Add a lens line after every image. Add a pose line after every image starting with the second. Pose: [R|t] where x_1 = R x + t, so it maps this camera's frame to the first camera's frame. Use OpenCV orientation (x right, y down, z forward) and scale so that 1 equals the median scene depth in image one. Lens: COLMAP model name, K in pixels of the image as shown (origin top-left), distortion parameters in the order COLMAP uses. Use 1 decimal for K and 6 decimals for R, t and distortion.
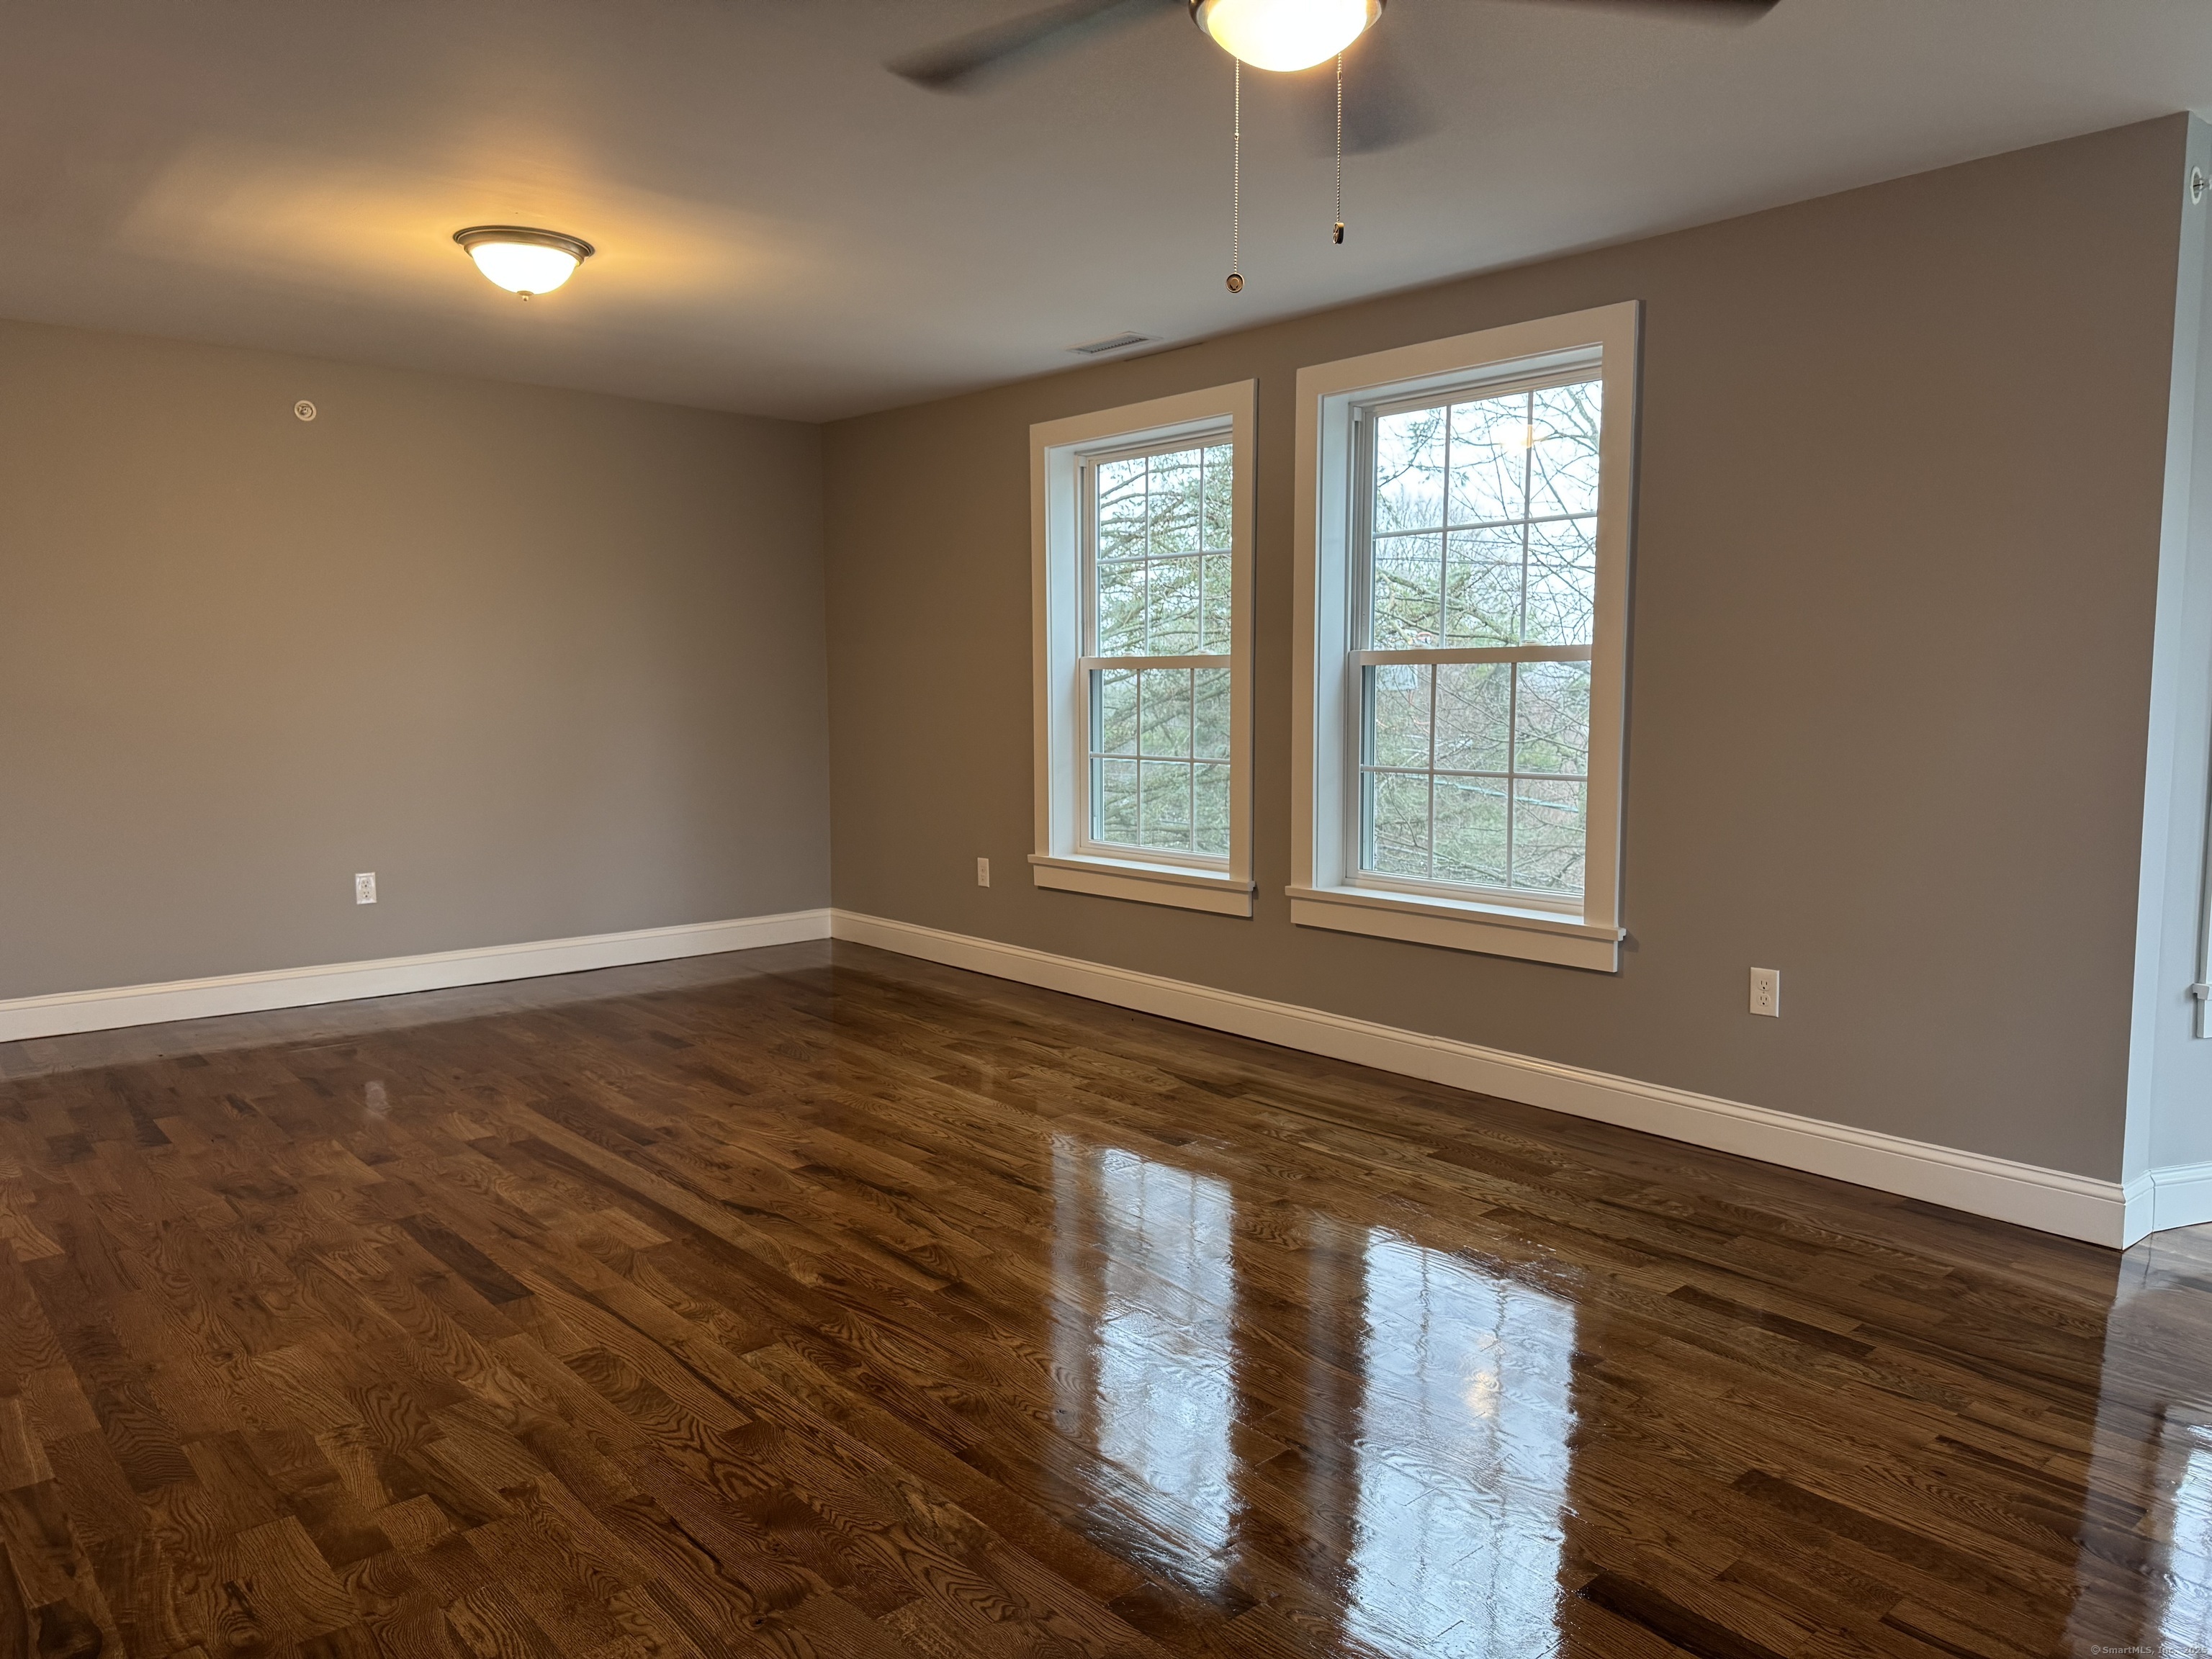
lens RADIAL K [[1546.9, 0, 1112.6], [0, 1546.9, 831.7], [0, 0, 1]] dist [0.168368, -0.369023]
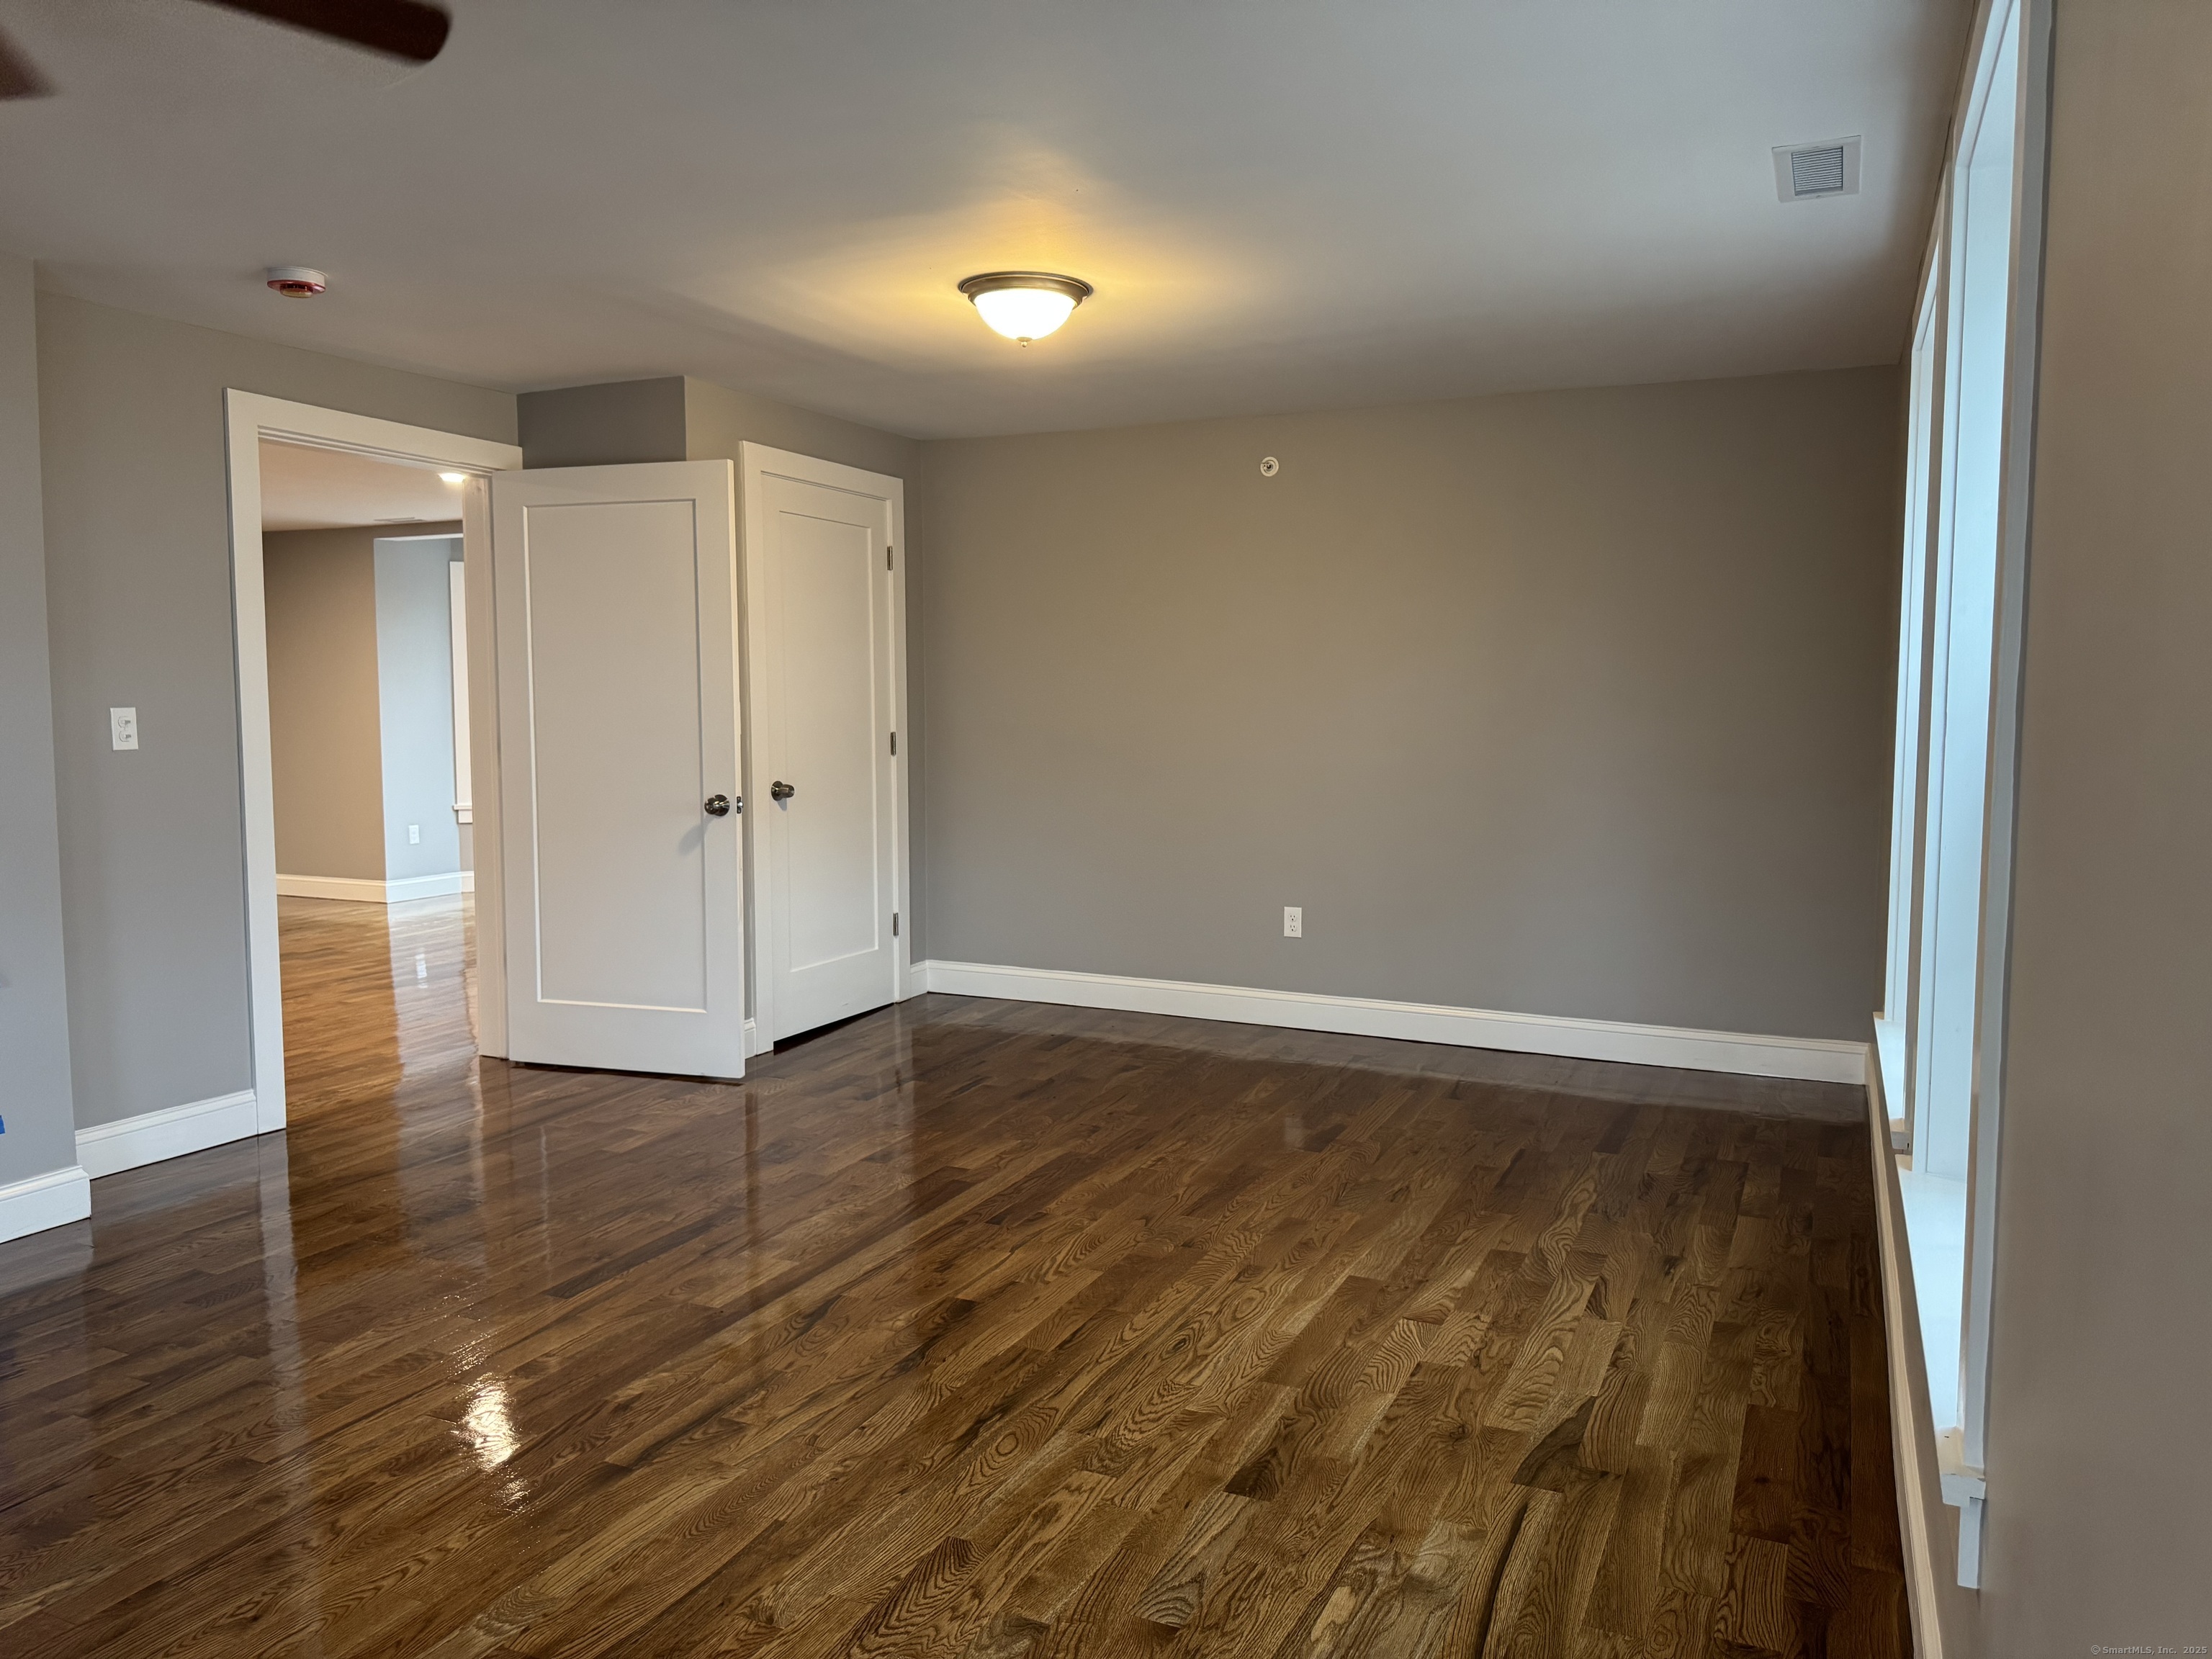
lens RADIAL K [[1596.1, 0, 1247.8], [0, 1596.1, 803.0], [0, 0, 1]] dist [0.106061, -0.147009]
pose [[0.408630, 0.072987, -0.909777, 0.638884], [-0.097360, 0.994596, 0.036062, -0.104629], [0.907493, 0.073840, 0.413527, 0.724083]]
